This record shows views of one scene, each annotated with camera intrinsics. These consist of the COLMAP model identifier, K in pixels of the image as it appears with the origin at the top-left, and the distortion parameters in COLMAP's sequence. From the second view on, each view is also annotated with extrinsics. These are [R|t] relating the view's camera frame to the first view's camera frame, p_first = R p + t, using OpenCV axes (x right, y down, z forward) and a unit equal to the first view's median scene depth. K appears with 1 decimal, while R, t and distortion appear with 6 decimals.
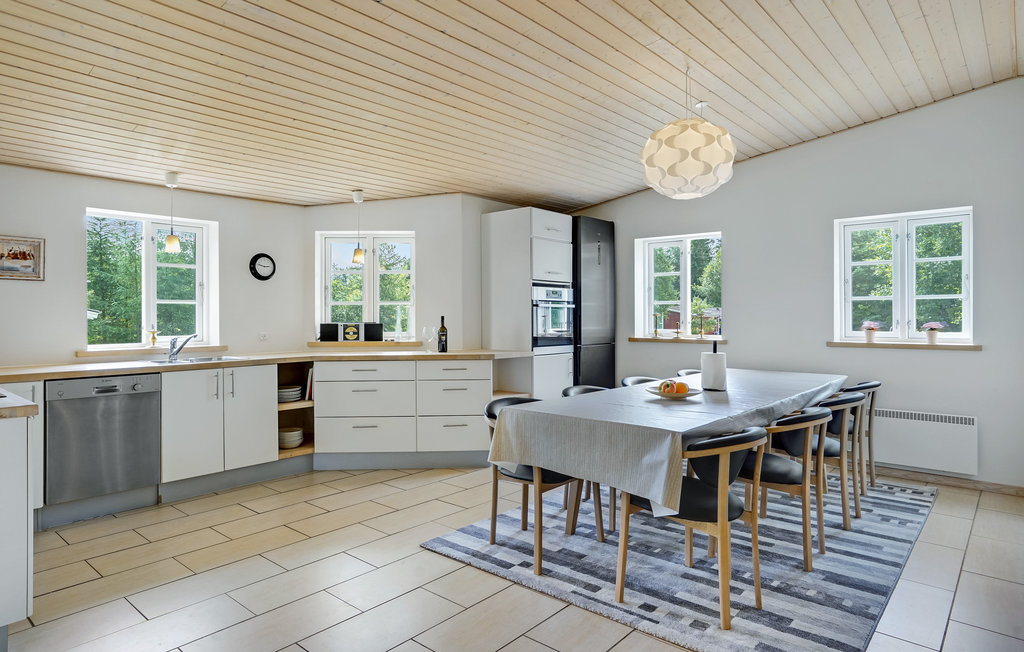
lens RADIAL K [[593.5, 0, 512.0], [0, 593.5, 326.0], [0, 0, 1]] dist [-0.000533, -0.000154]
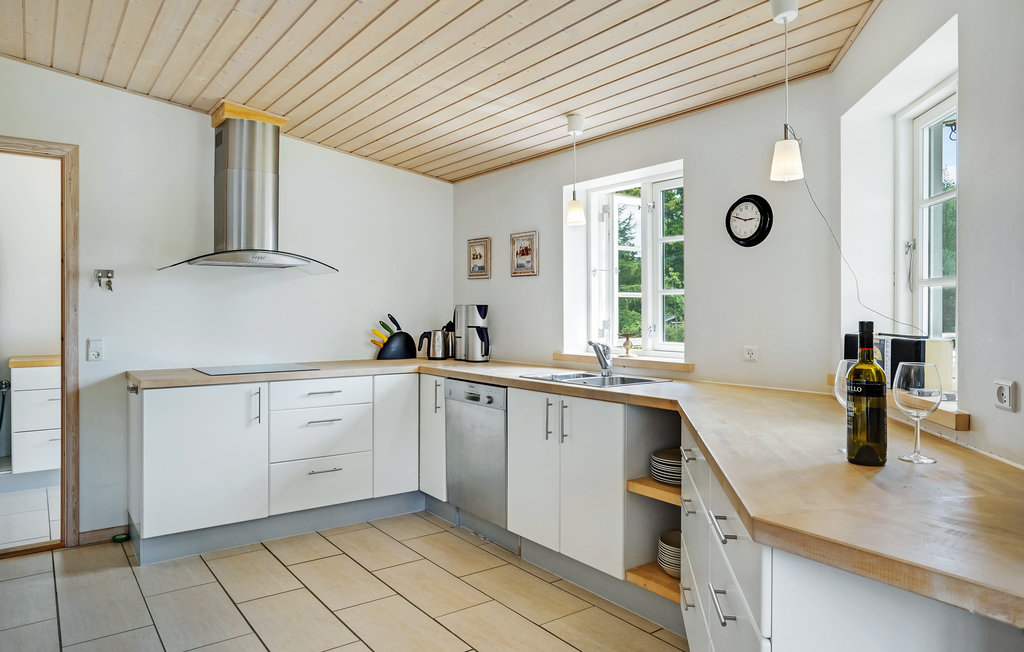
lens RADIAL K [[663.1, 0, 512.0], [0, 663.1, 326.0], [0, 0, 1]] dist [-0.002088, -0.000079]
pose [[-0.213718, 0.023686, -0.976608, 0.227199], [-0.018162, 0.999437, 0.028215, -0.023282], [0.976727, 0.023767, -0.213168, 1.090241]]
